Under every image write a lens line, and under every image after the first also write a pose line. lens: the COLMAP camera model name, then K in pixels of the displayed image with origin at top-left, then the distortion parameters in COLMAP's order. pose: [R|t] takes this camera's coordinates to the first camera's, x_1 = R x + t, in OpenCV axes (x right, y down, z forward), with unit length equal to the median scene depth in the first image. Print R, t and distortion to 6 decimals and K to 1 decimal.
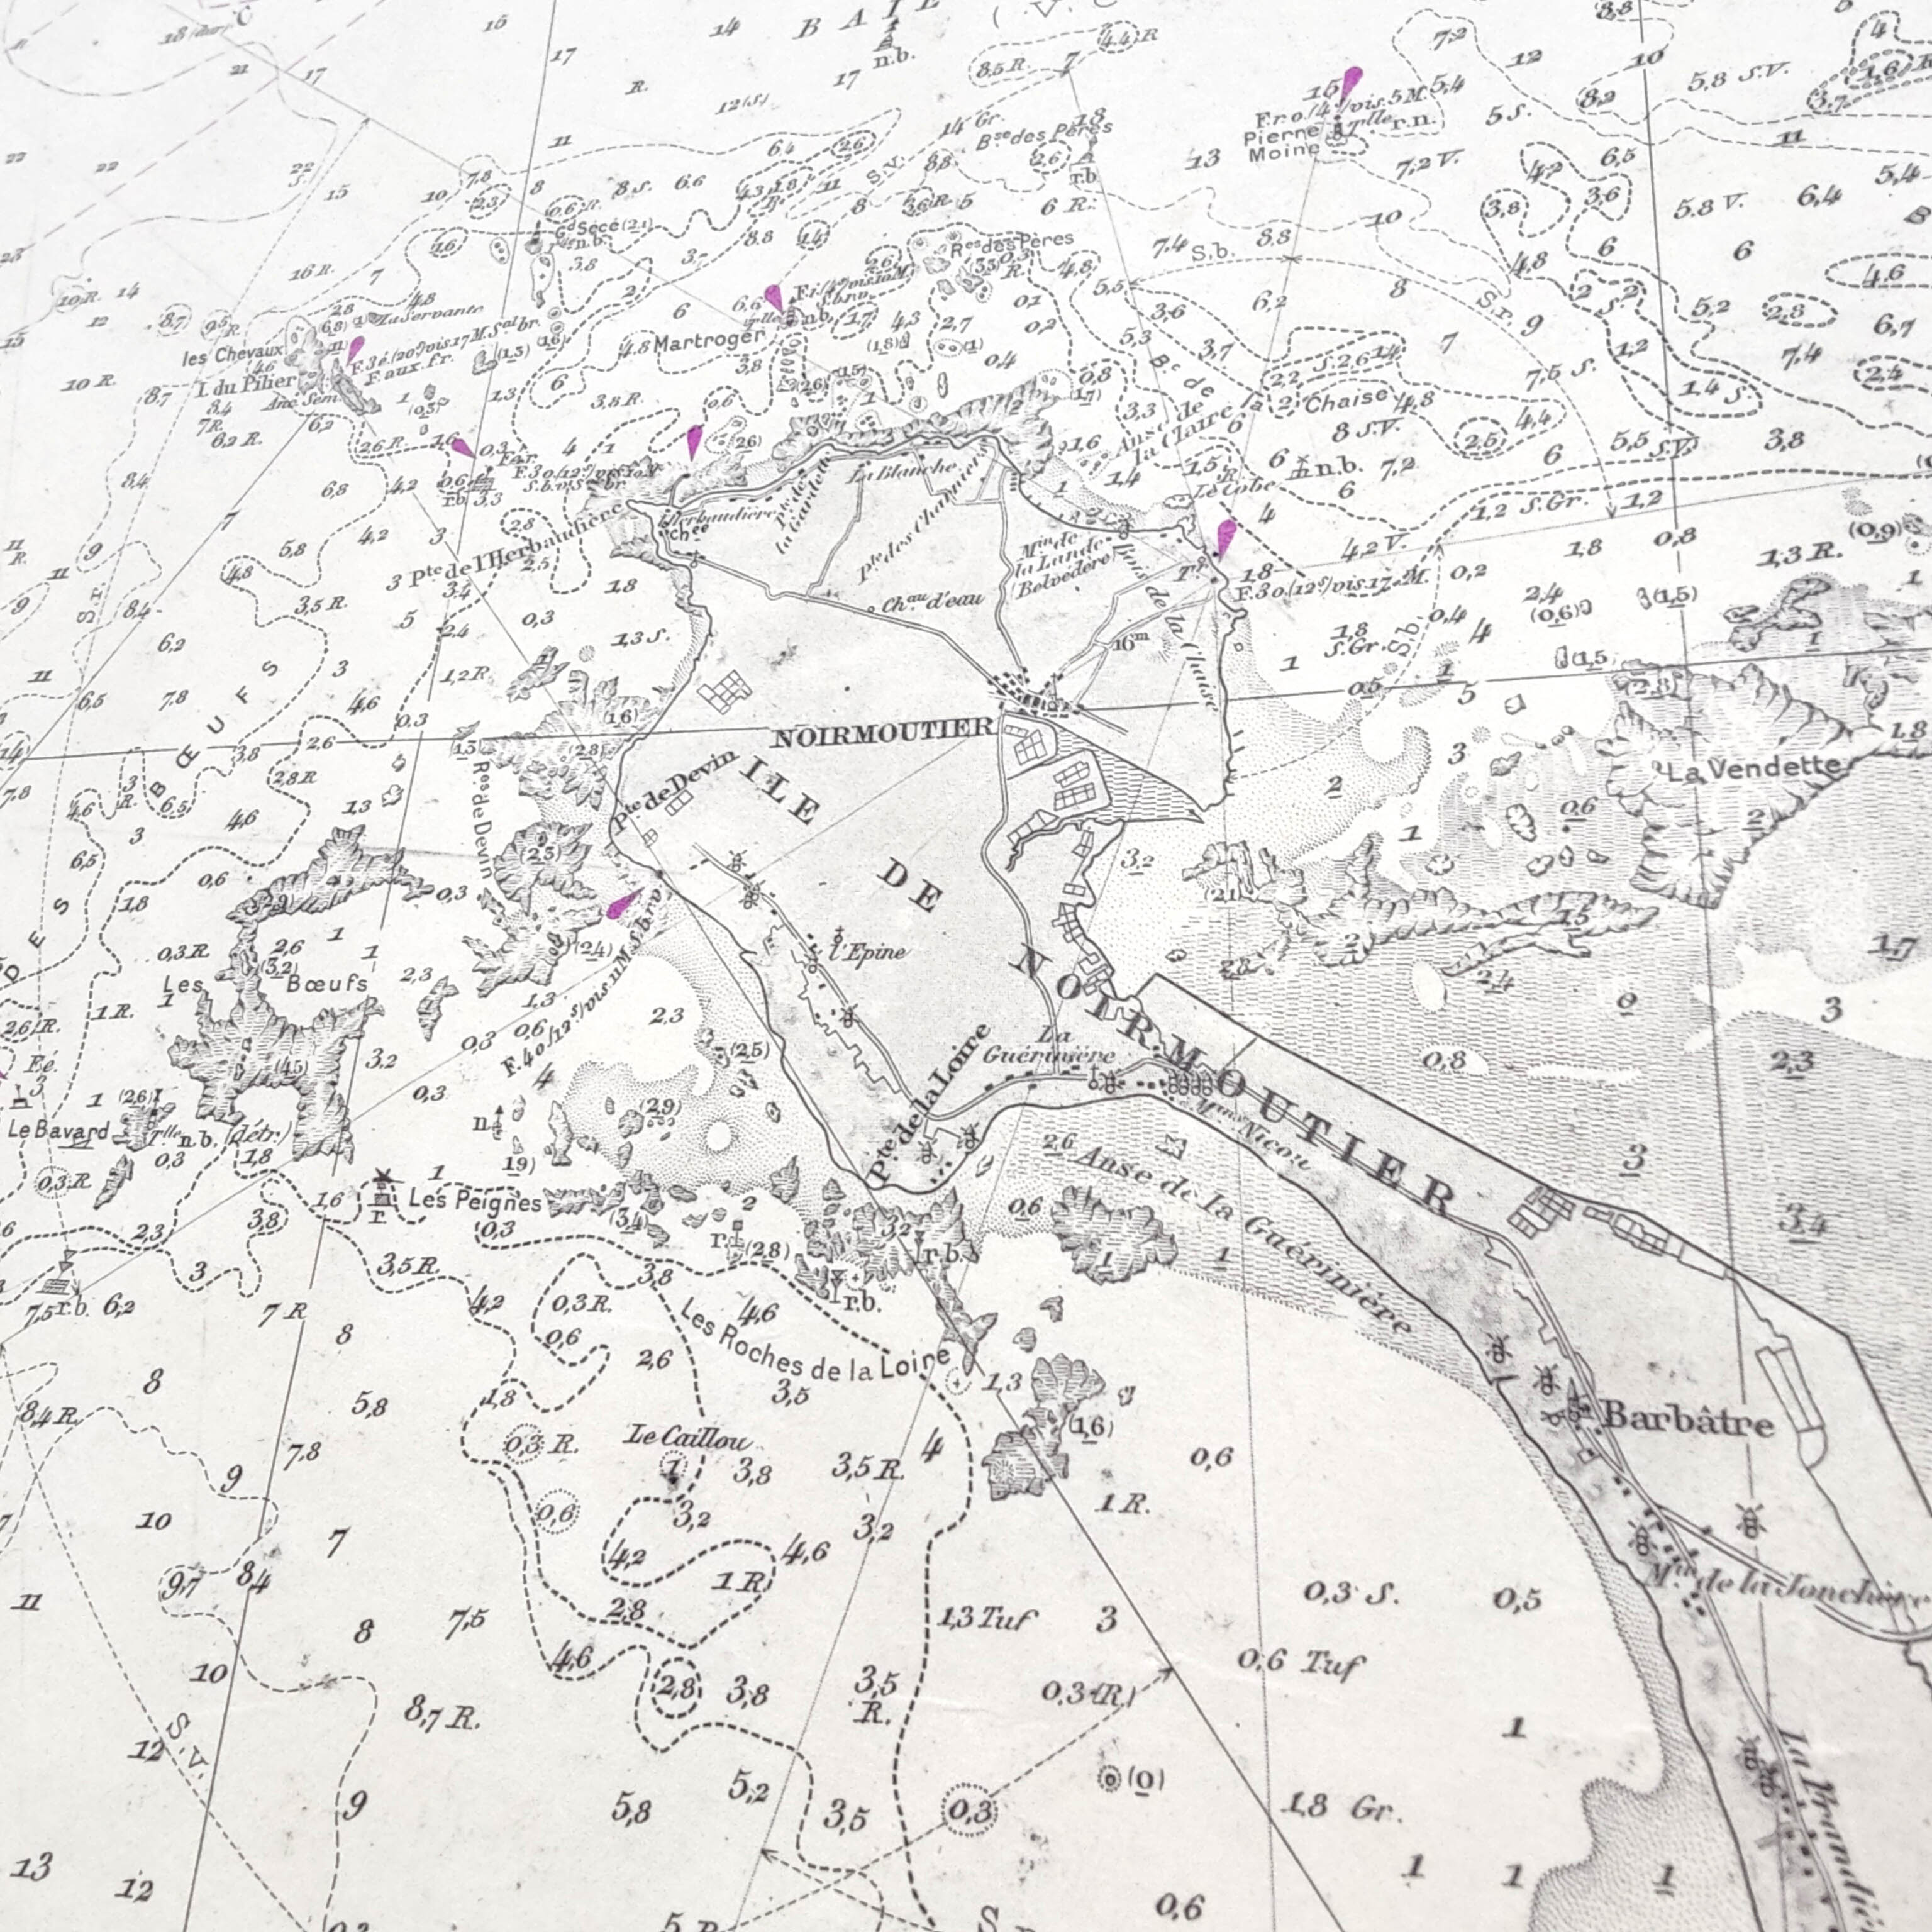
lens RADIAL K [[1911.1, 0, 926.7], [0, 1911.1, 745.0], [0, 0, 1]] dist [0.068244, -0.069000]
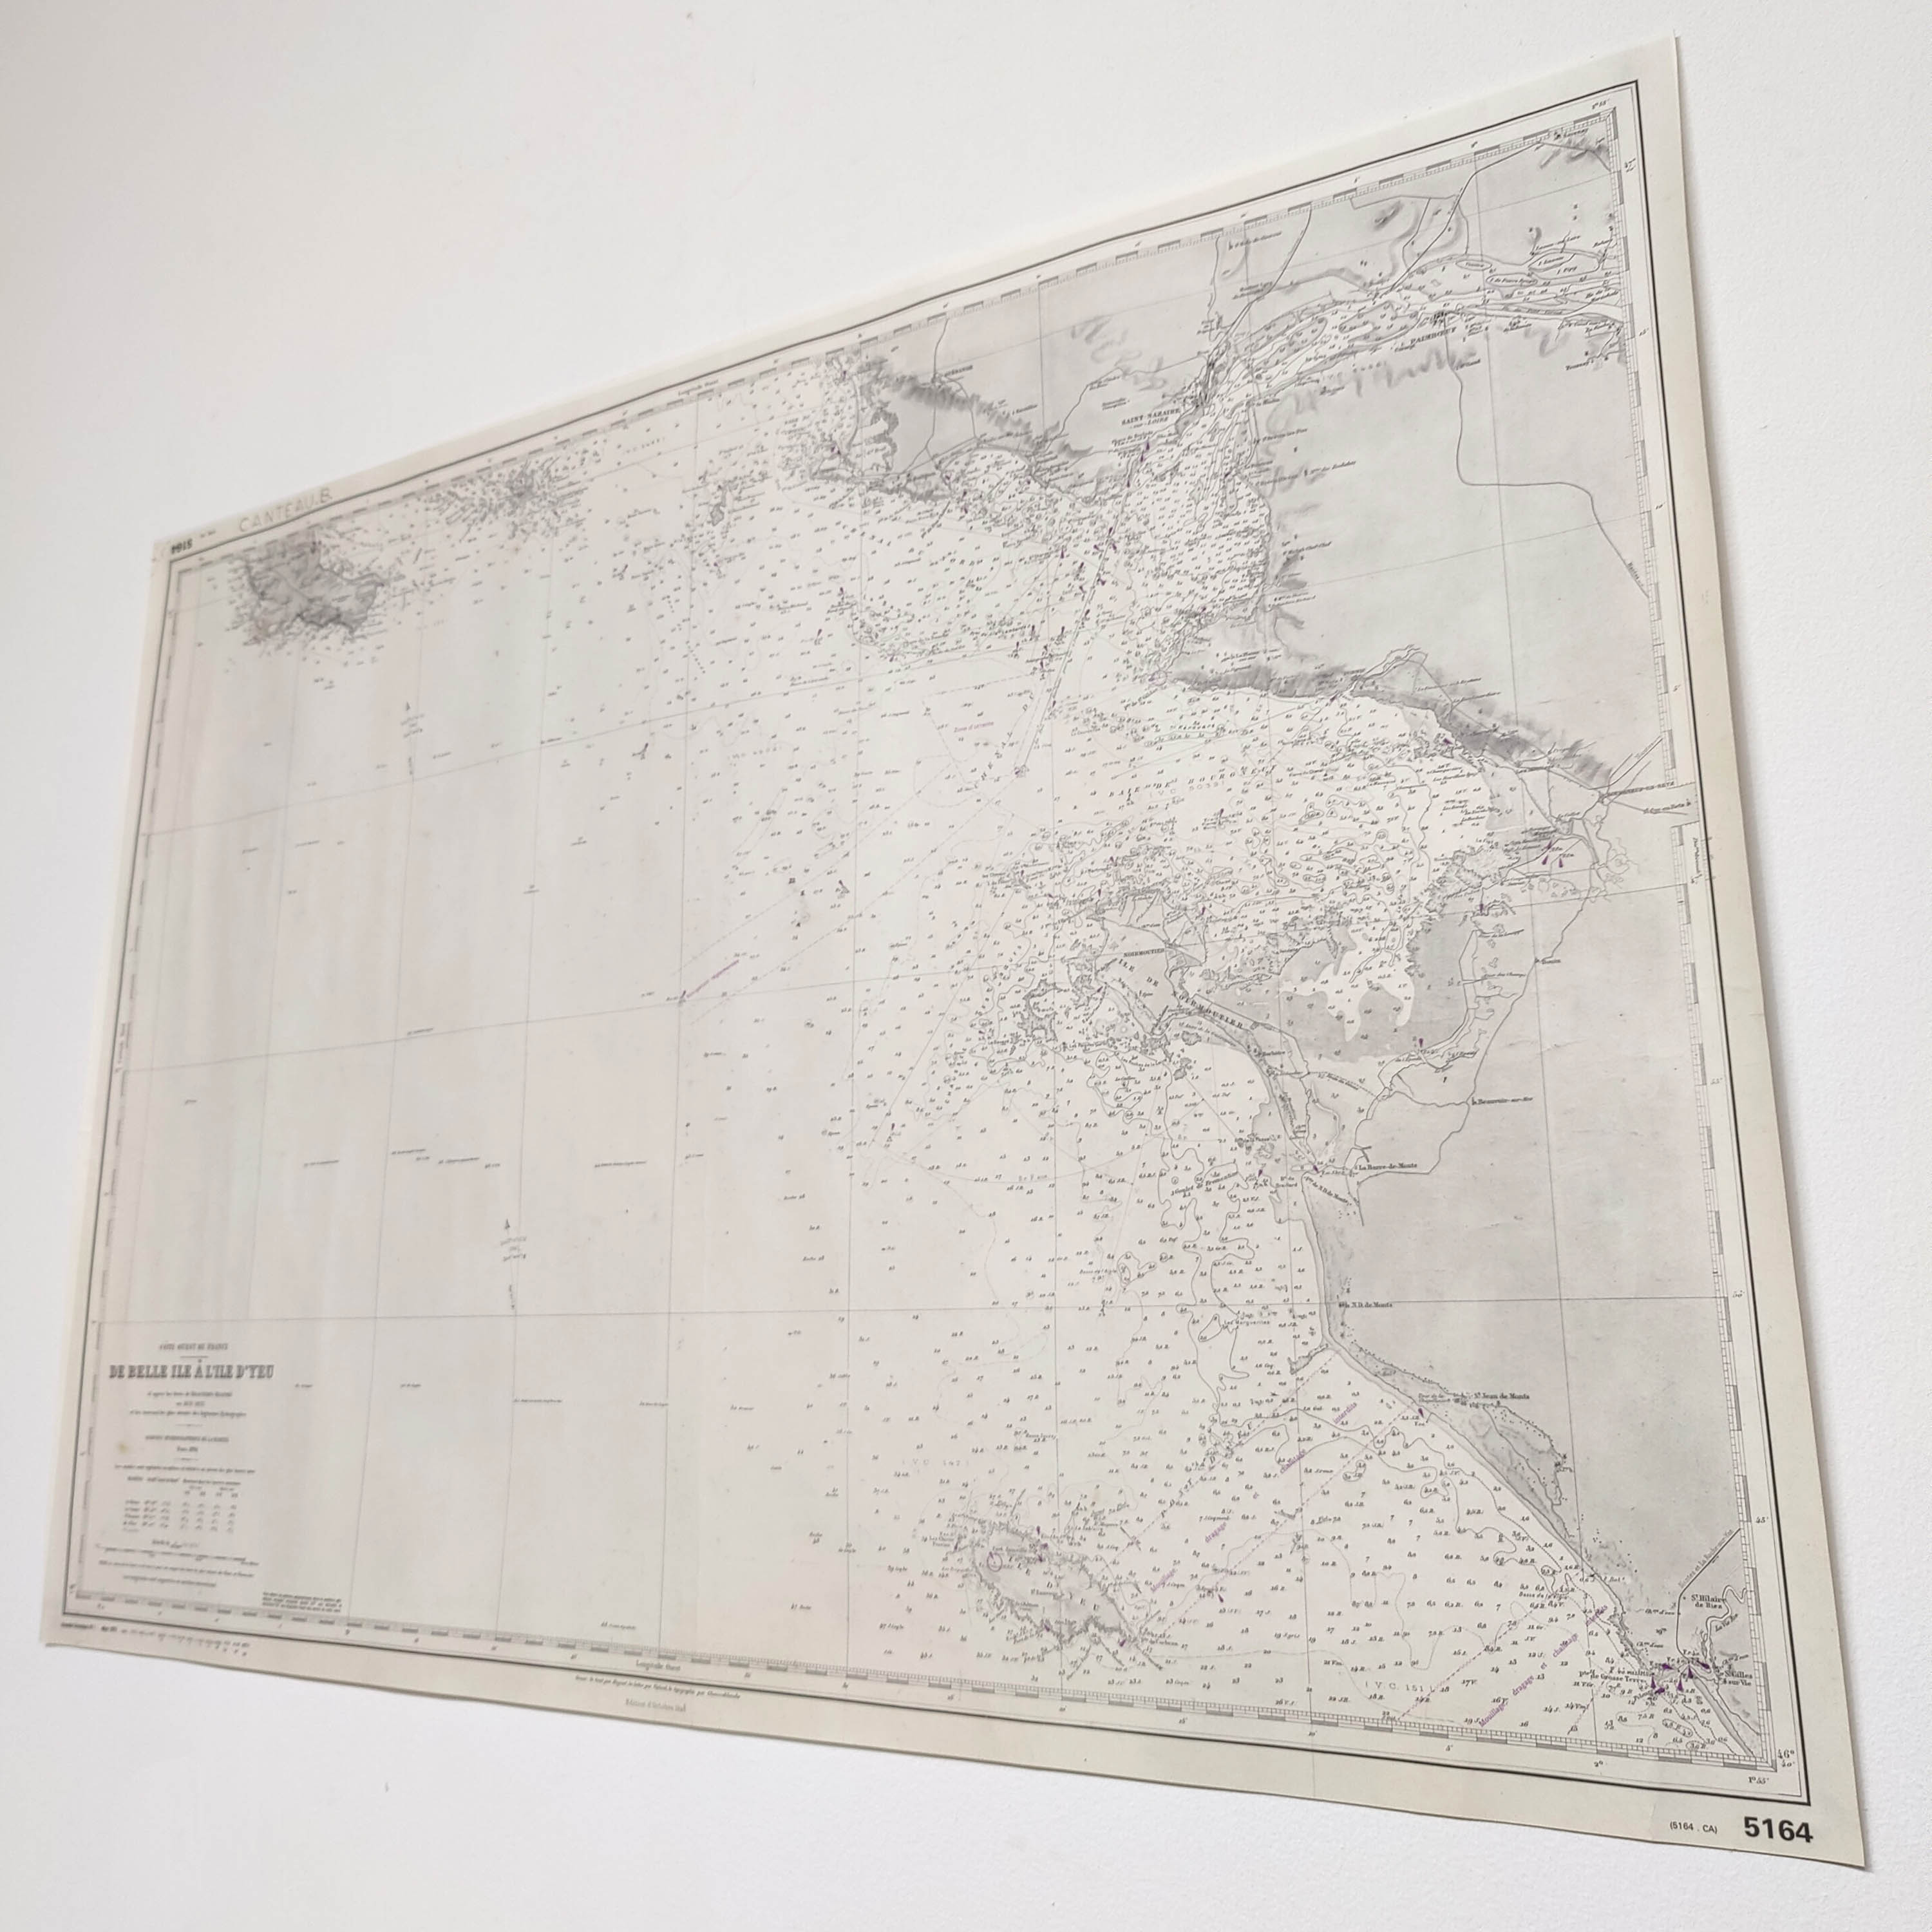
lens RADIAL K [[1829.8, 0, 961.6], [0, 1829.8, 929.4], [0, 0, 1]] dist [-0.022099, 0.101401]
pose [[0.978328, -0.116229, -0.171365, 0.379022], [0.136429, 0.984388, 0.111212, -0.745502], [0.155764, -0.132181, 0.978911, -4.278171]]
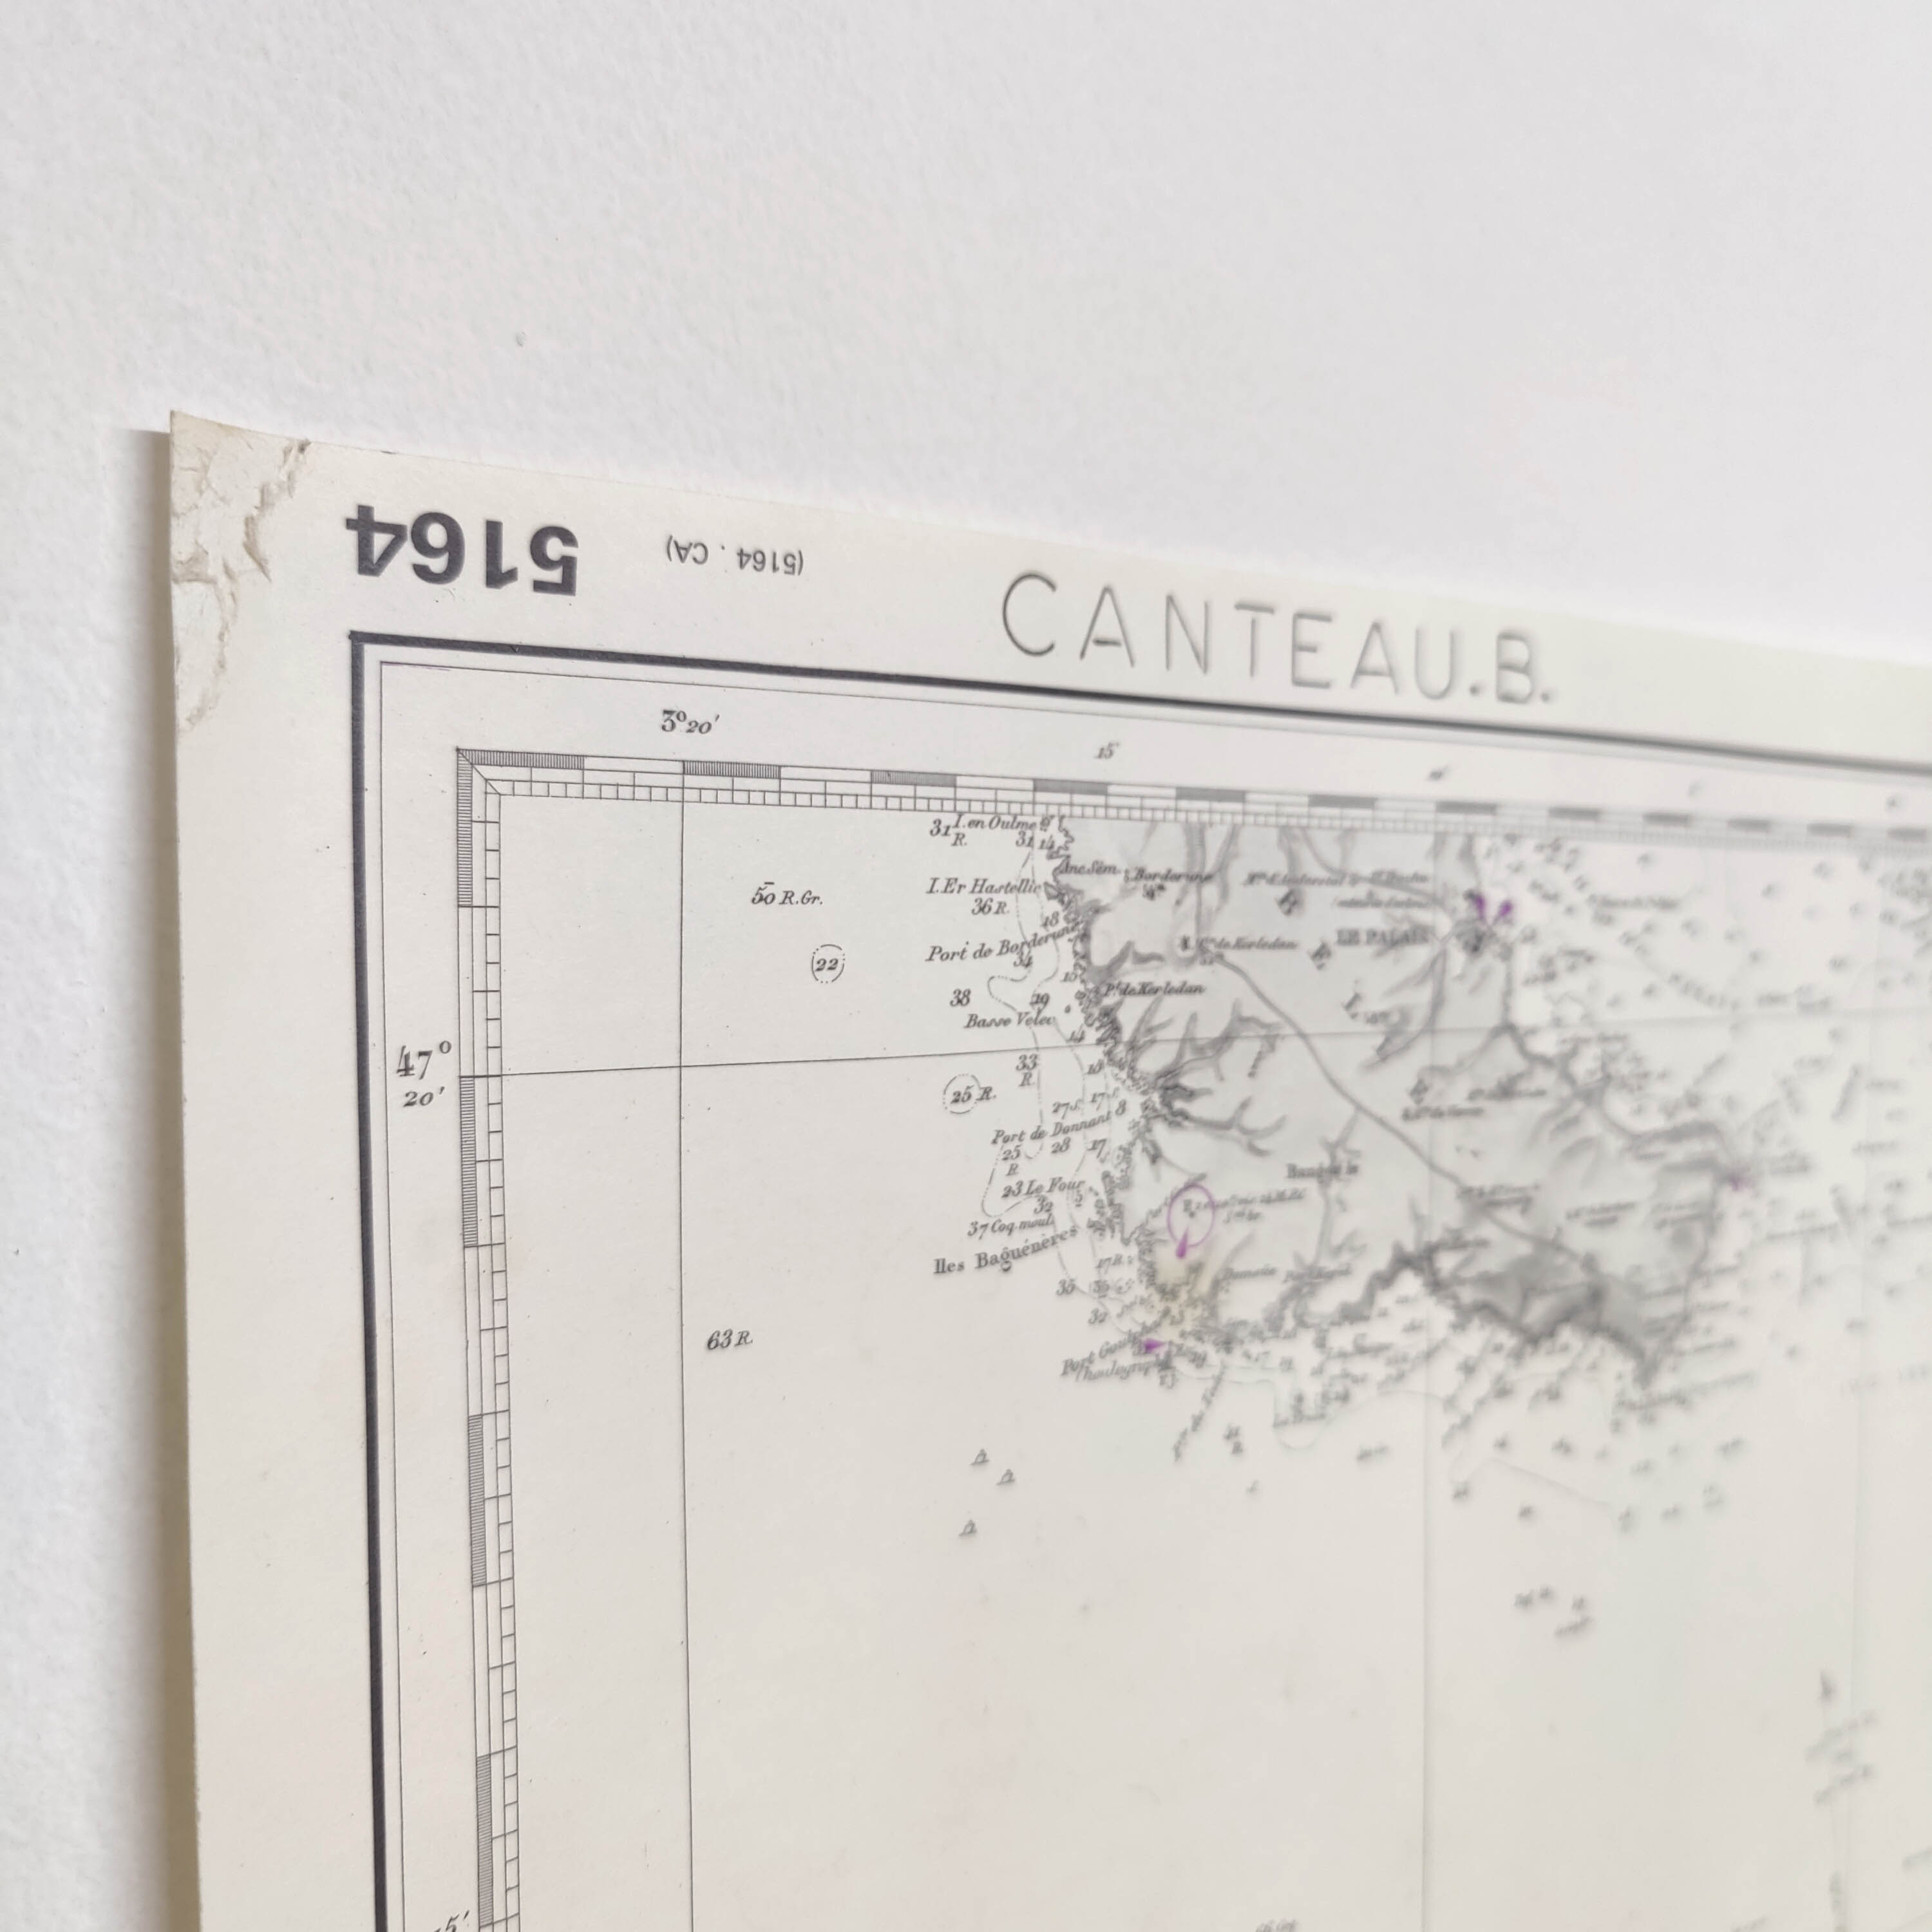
lens RADIAL K [[1873.1, 0, 966.0], [0, 1873.1, 966.0], [0, 0, 1]] dist [-0.050756, 0.113804]
pose [[0.594538, -0.080290, 0.800049, -4.965015], [-0.243015, 0.930527, 0.273975, -2.142163], [-0.766465, -0.357313, 0.533722, 2.486632]]
